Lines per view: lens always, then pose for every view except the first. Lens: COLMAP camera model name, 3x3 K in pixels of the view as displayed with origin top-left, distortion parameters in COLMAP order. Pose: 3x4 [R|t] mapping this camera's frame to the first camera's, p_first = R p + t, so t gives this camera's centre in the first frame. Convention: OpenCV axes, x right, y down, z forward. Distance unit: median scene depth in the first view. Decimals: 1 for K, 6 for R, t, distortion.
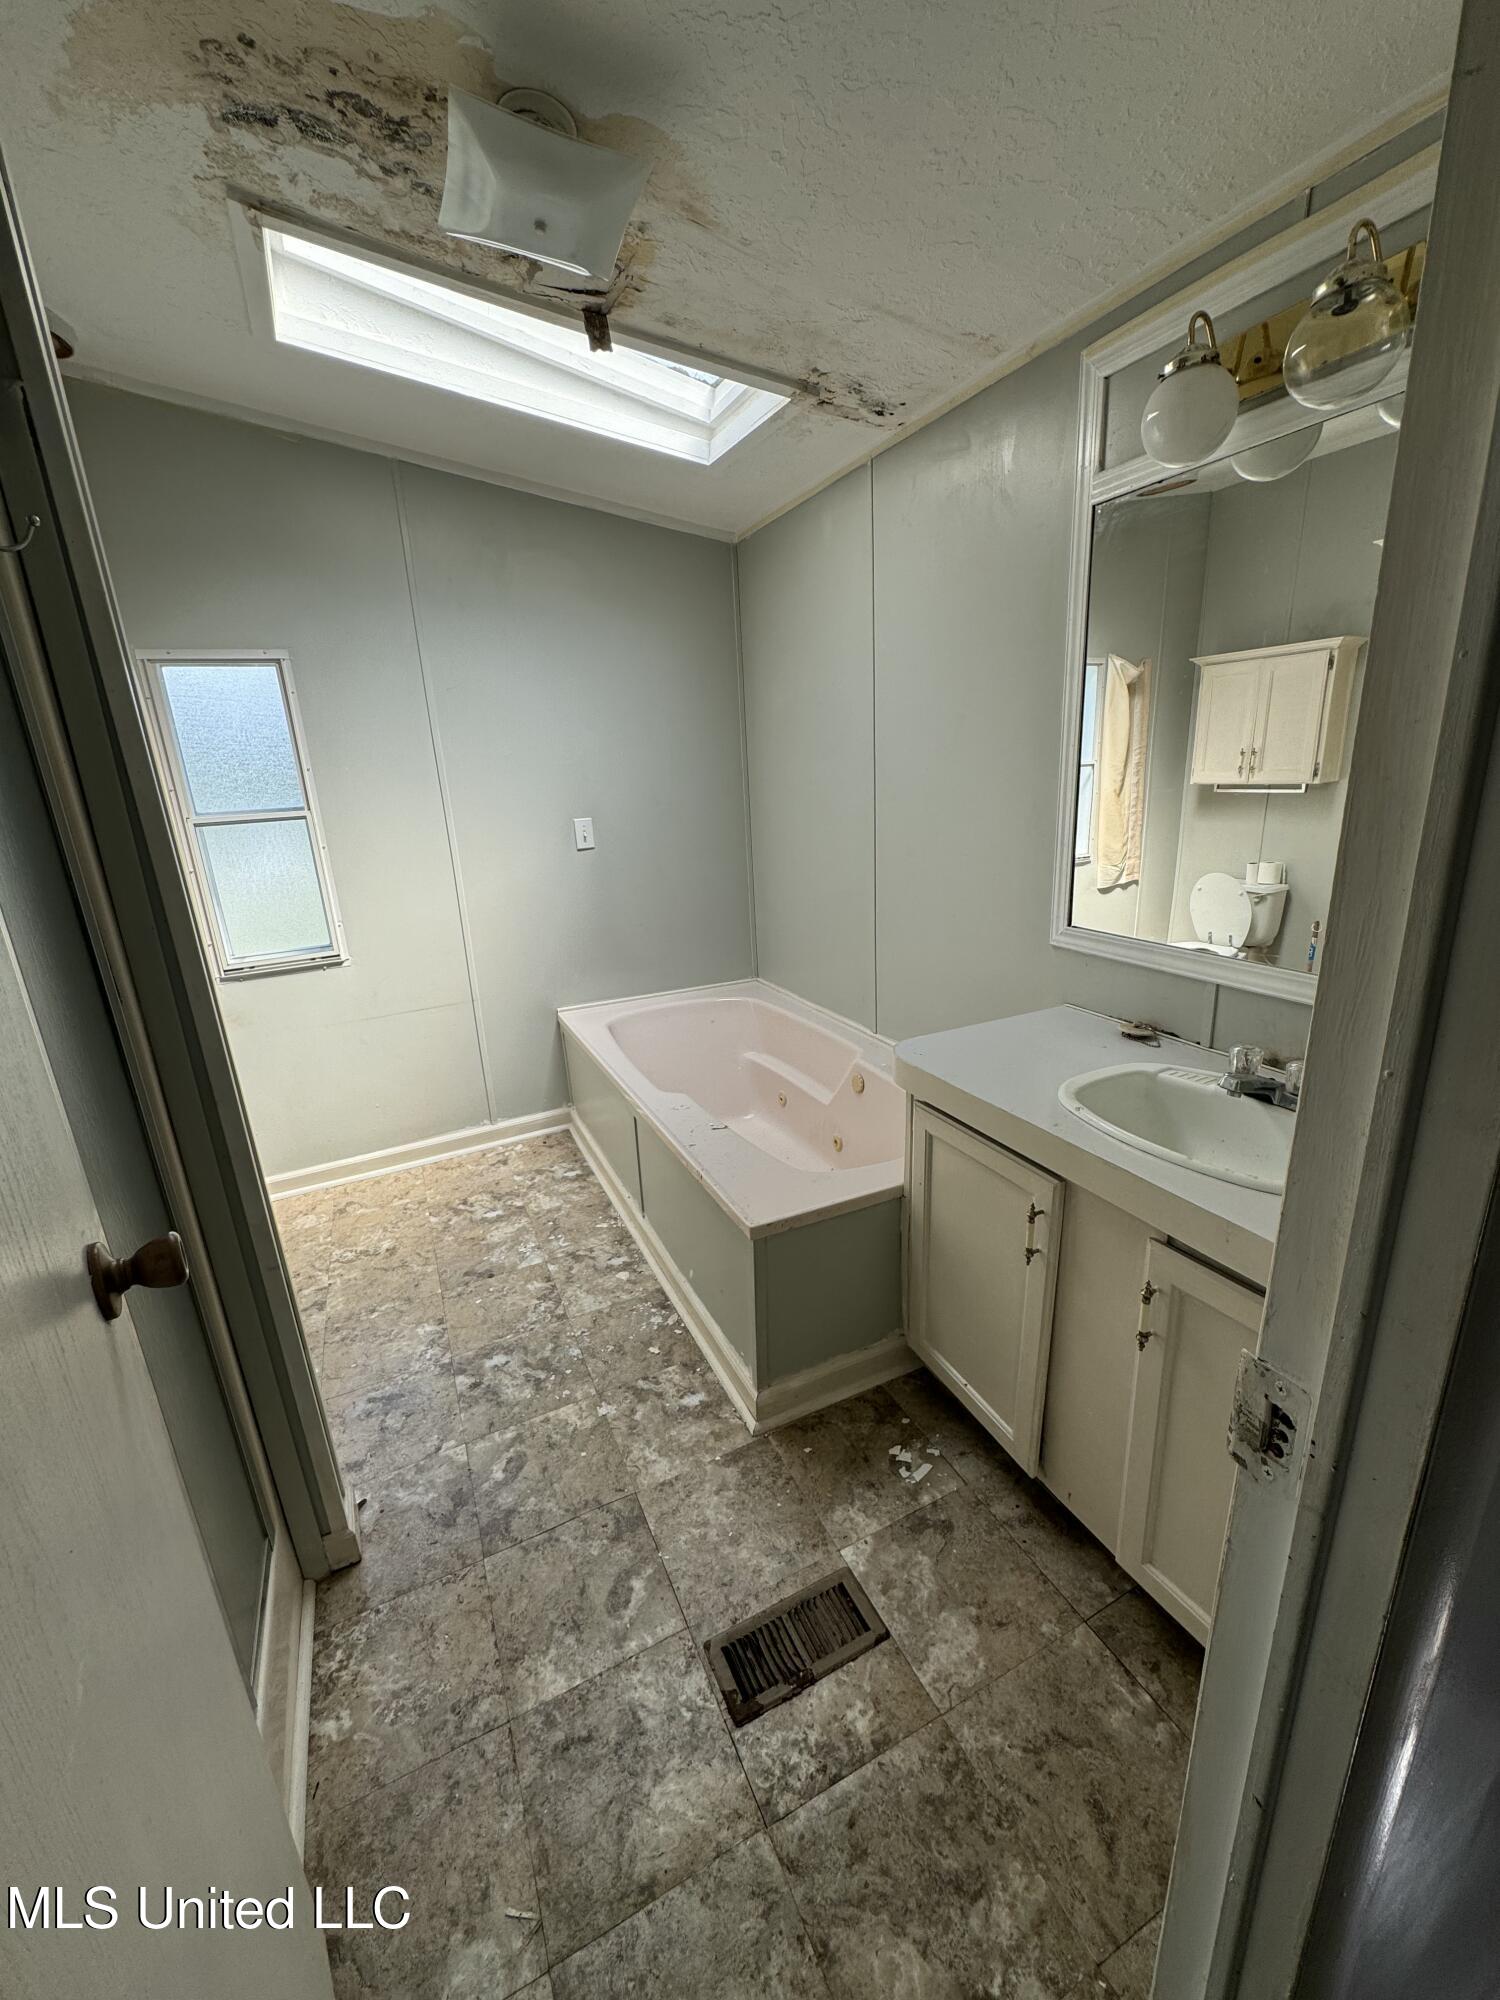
lens RADIAL K [[793.2, 0, 752.3], [0, 793.2, 1001.0], [0, 0, 1]] dist [0.002401, 0.000186]
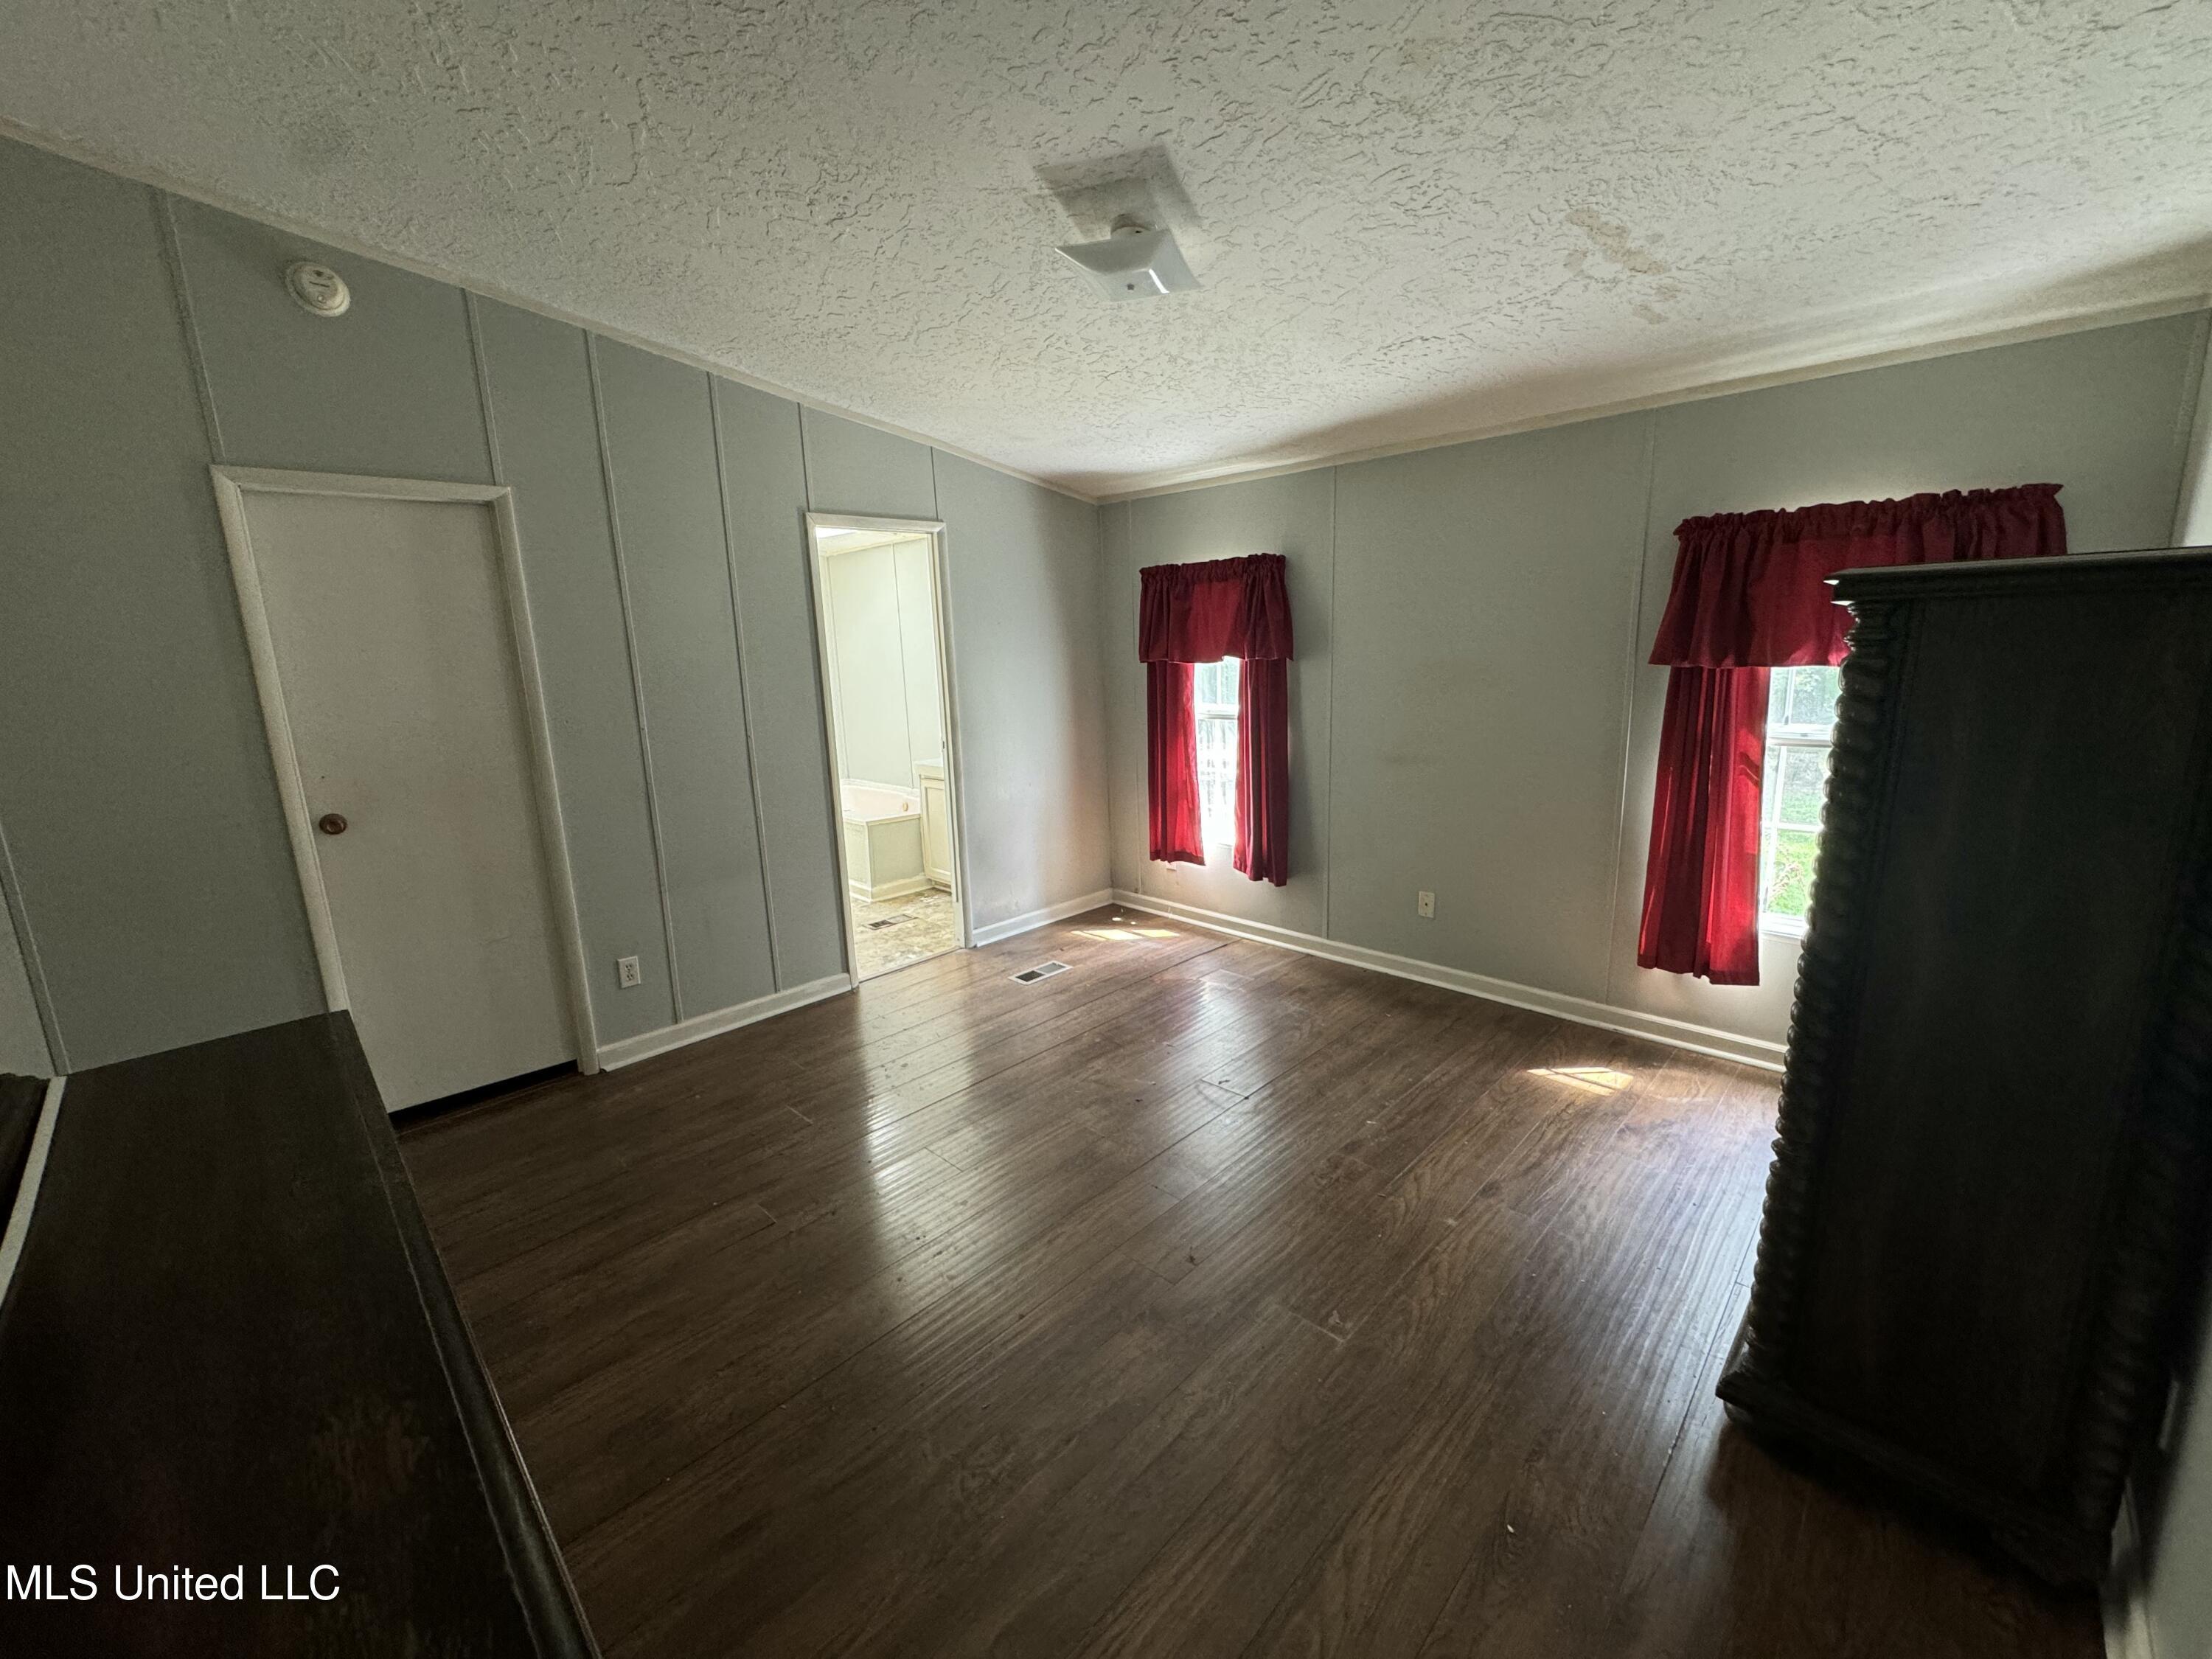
lens RADIAL K [[877.3, 0, 1110.6], [0, 877.3, 818.6], [0, 0, 1]] dist [0.002401, 0.000186]
pose [[0.939315, -0.044442, 0.340165, -0.264521], [0.081175, 0.992208, -0.094522, 0.664962], [-0.333313, 0.116398, 0.935603, -2.384790]]
